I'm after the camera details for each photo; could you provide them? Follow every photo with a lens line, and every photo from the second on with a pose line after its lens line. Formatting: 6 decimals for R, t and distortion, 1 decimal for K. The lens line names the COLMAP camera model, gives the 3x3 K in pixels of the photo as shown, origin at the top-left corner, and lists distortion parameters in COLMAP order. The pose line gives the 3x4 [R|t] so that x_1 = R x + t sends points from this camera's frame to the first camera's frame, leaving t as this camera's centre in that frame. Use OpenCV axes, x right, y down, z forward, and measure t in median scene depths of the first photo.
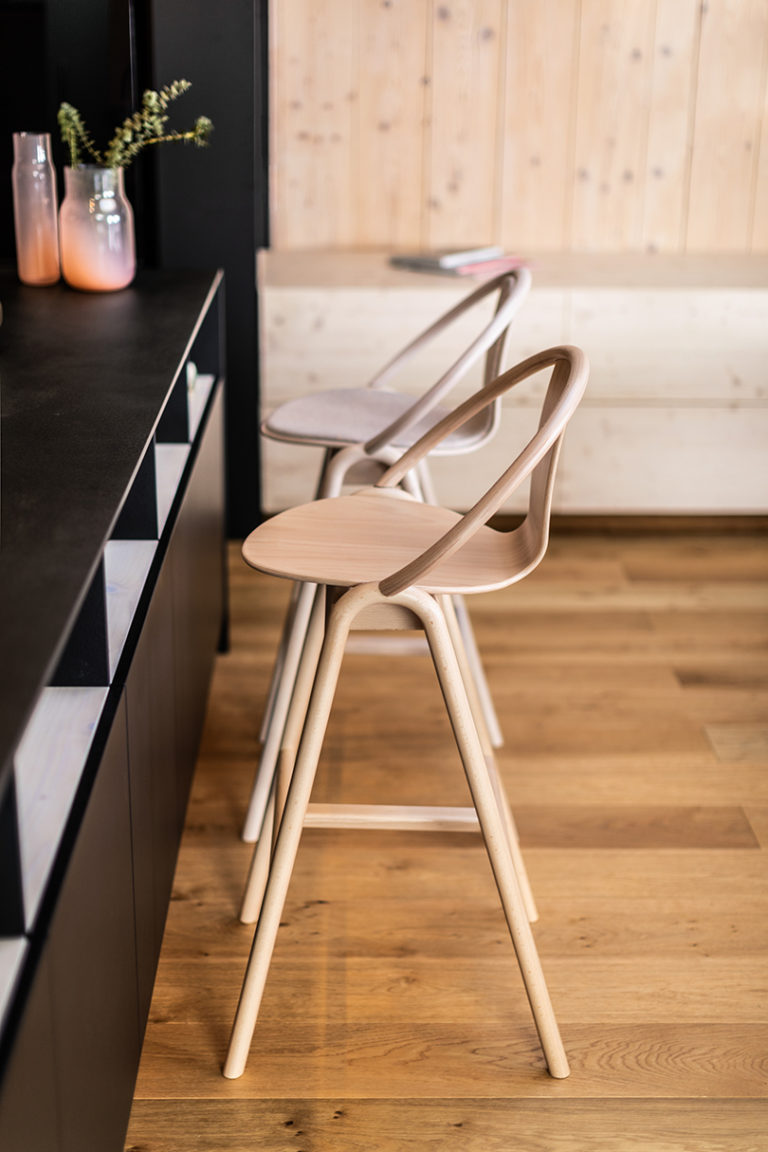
lens RADIAL K [[1651.4, 0, 384.0], [0, 1651.4, 576.0], [0, 0, 1]] dist [-0.009192, 0.032113]
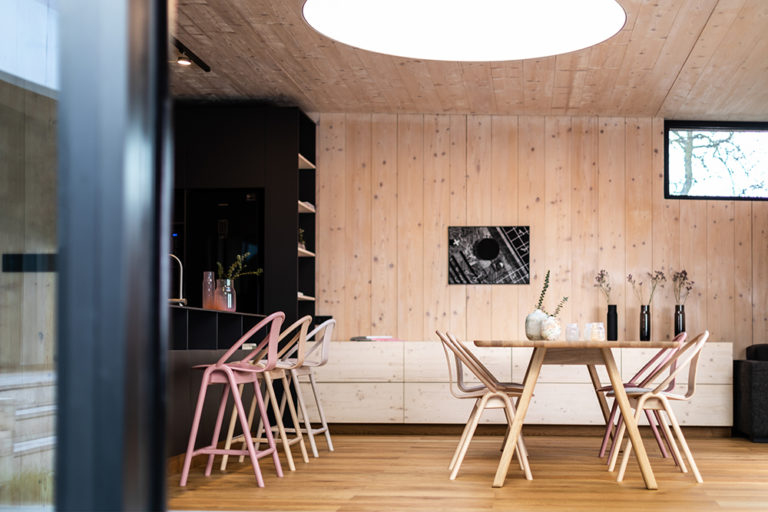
lens RADIAL K [[1100.9, 0, 384.0], [0, 1100.9, 256.0], [0, 0, 1]] dist [-0.009192, 0.032113]
pose [[0.988008, -0.022777, -0.152715, 0.338323], [-0.041399, 0.913768, -0.404121, 0.418529], [0.148750, 0.405597, 0.901867, -0.708094]]
